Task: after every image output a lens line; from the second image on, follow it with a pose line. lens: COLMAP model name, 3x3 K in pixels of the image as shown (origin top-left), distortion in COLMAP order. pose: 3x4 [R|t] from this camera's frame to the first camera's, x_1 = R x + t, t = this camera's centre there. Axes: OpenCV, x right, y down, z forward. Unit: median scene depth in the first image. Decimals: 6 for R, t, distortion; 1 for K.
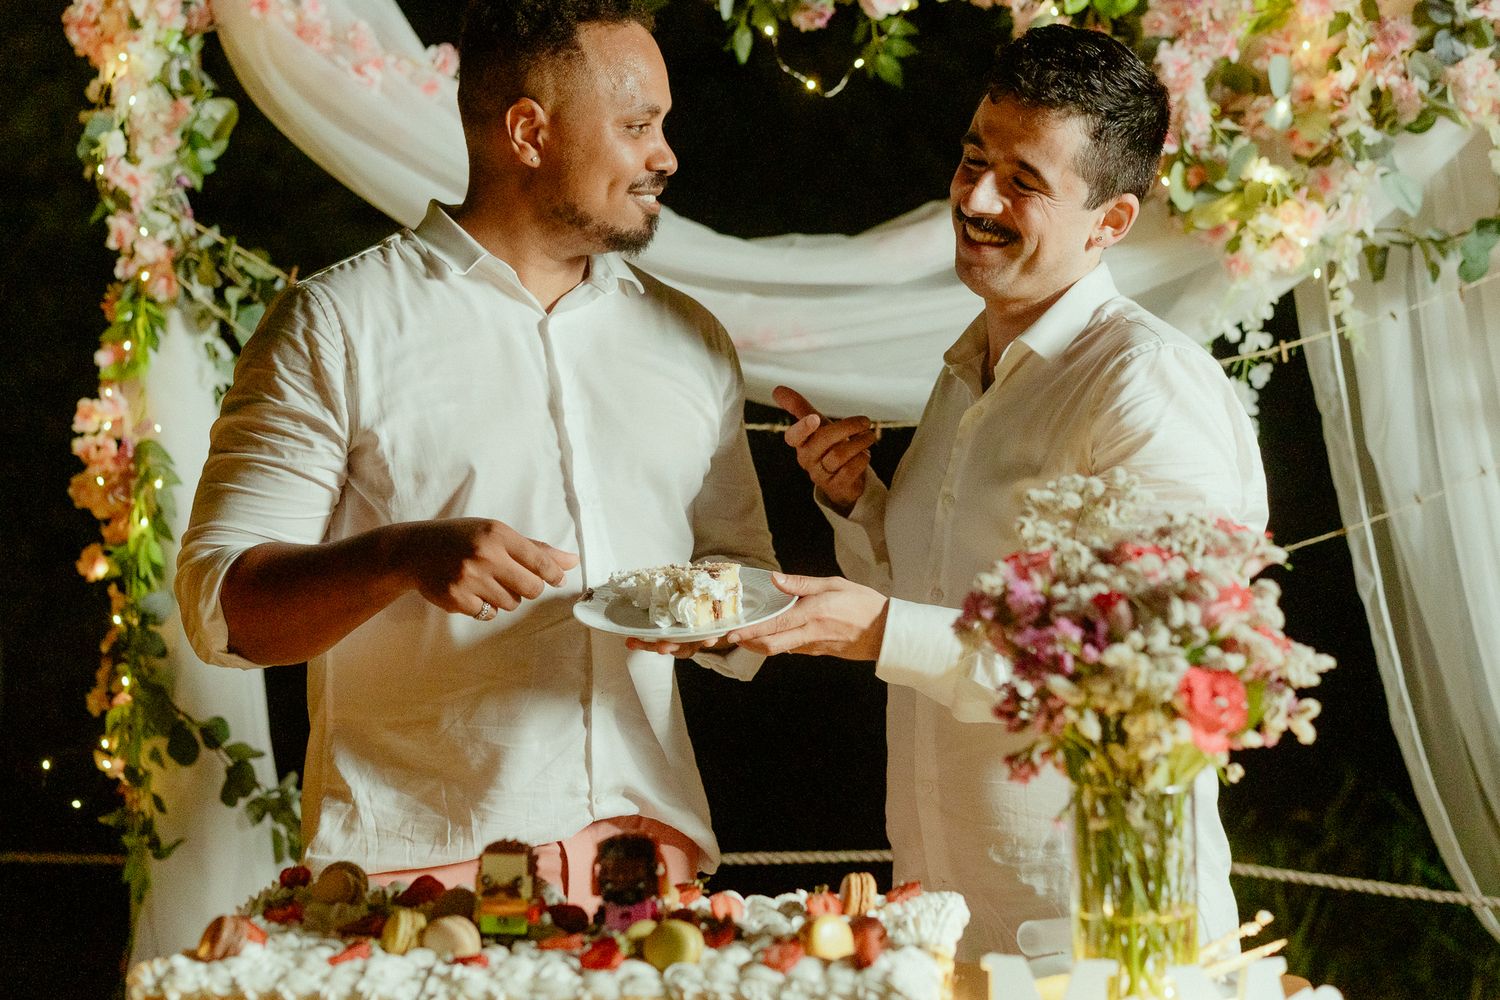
lens RADIAL K [[2449.1, 0, 750.0], [0, 2449.1, 500.0], [0, 0, 1]] dist [-0.012267, 0.038626]
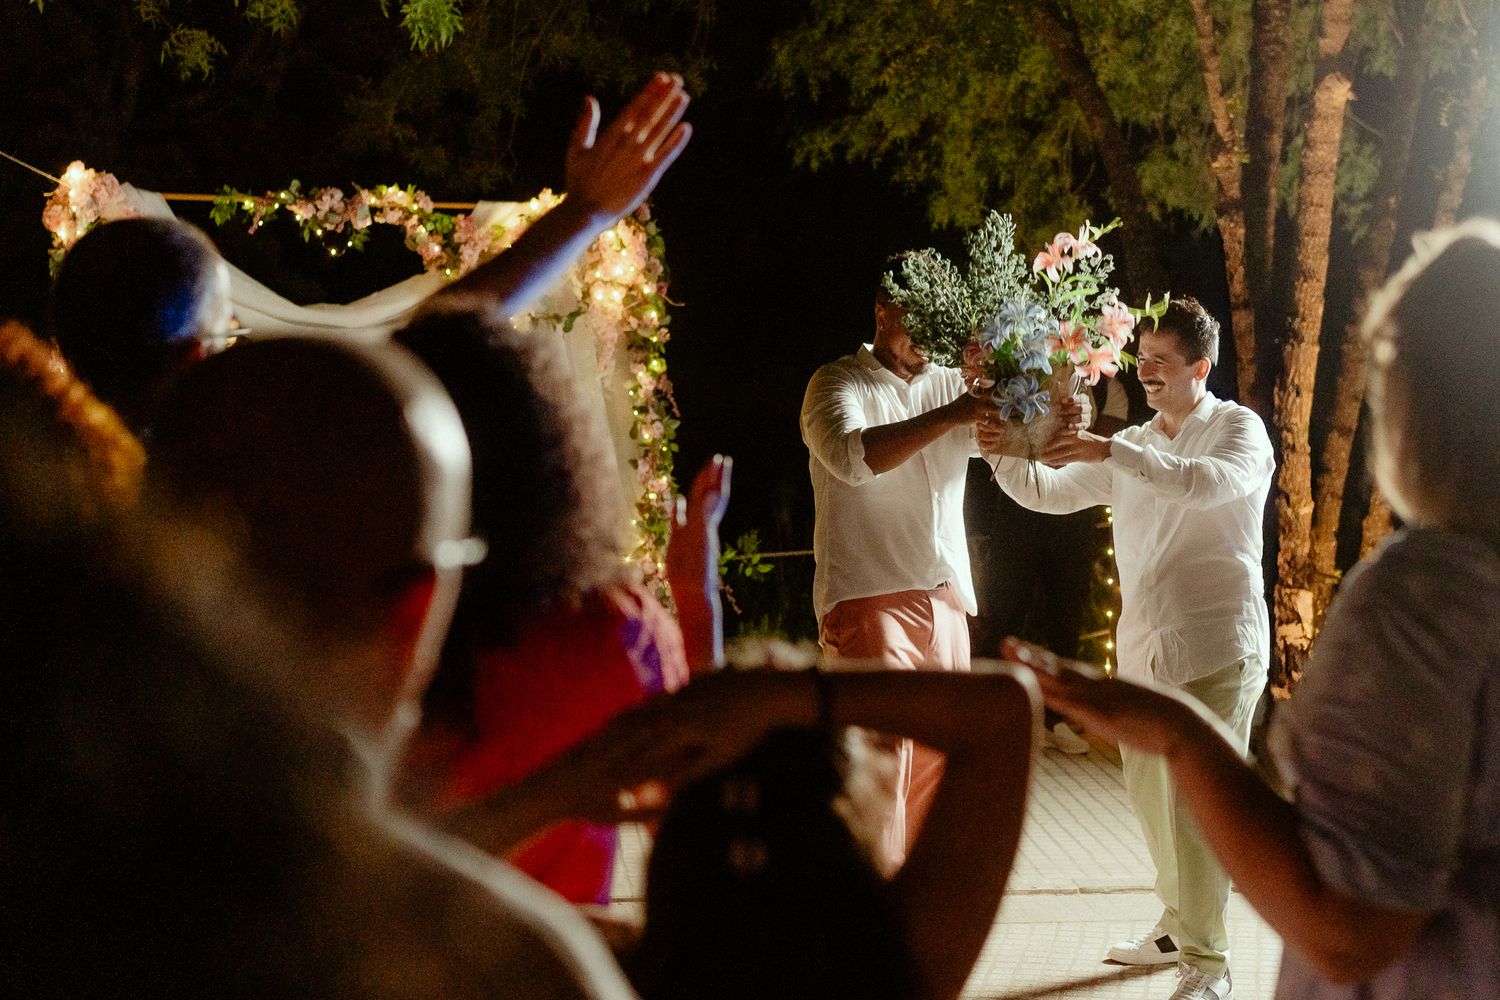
lens RADIAL K [[2269.4, 0, 812.2], [0, 2269.4, 523.6], [0, 0, 1]] dist [-0.021481, -0.047990]
pose [[0.925168, -0.002263, 0.379551, -0.455552], [-0.019711, 0.998346, 0.053998, -0.015800], [-0.379046, -0.057438, 0.923594, -1.601835]]
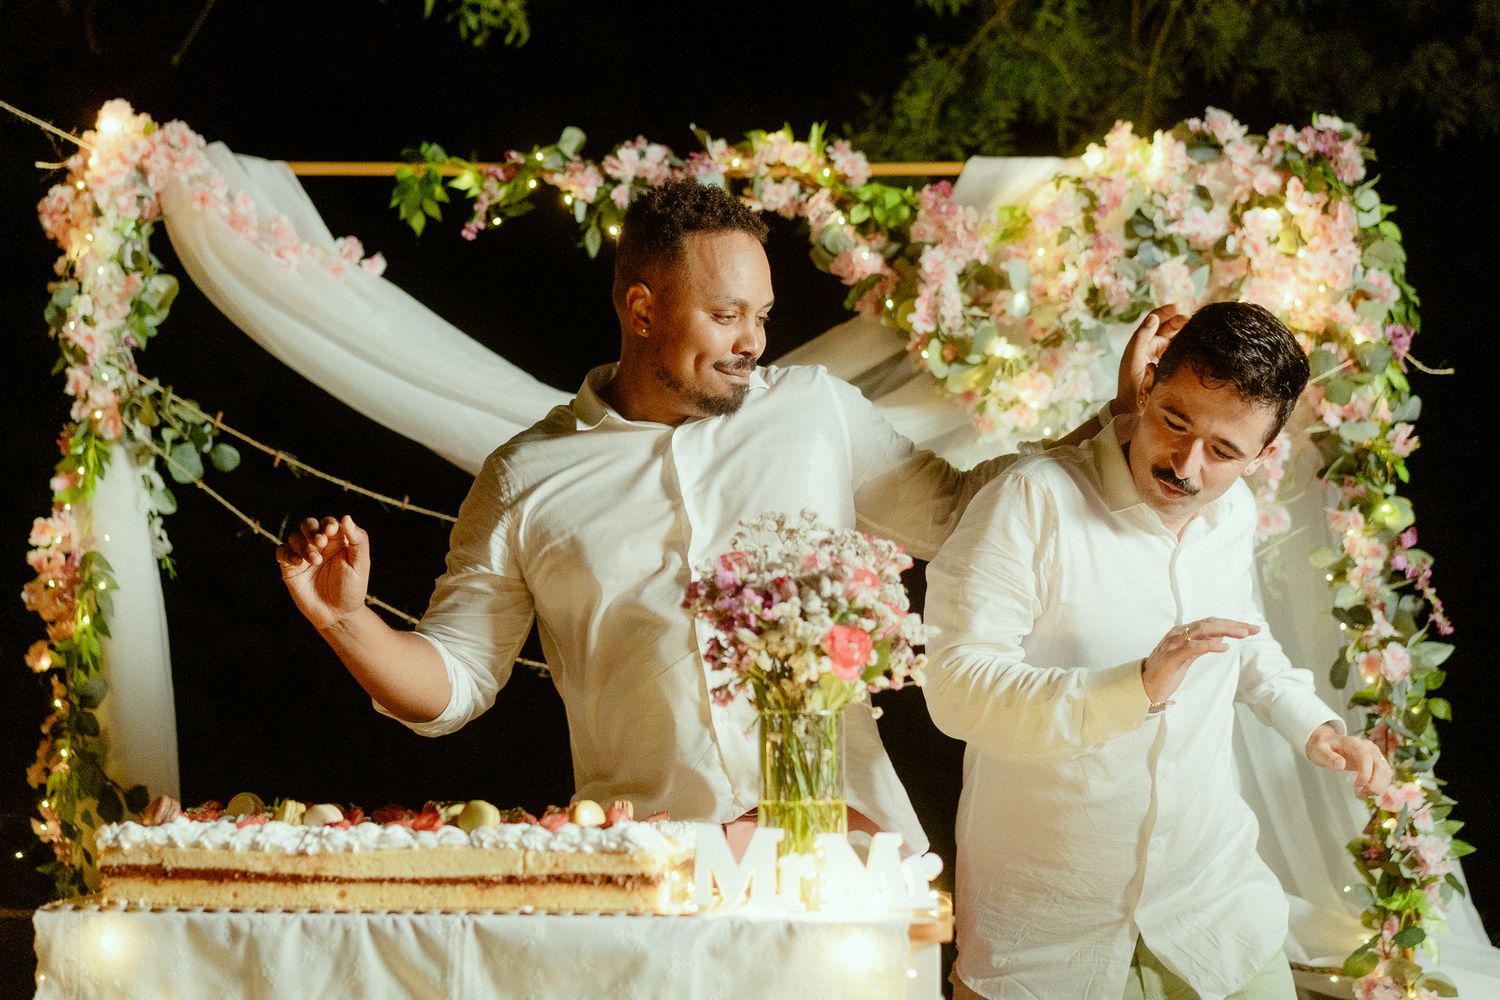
lens RADIAL K [[2447.3, 0, 753.8], [0, 2447.3, 465.3], [0, 0, 1]] dist [0.019818, -0.058169]
pose [[0.999098, 0.020461, 0.037213, 0.036474], [-0.016073, 0.993282, -0.114599, 0.069936], [-0.039308, 0.113898, 0.992715, -0.230190]]
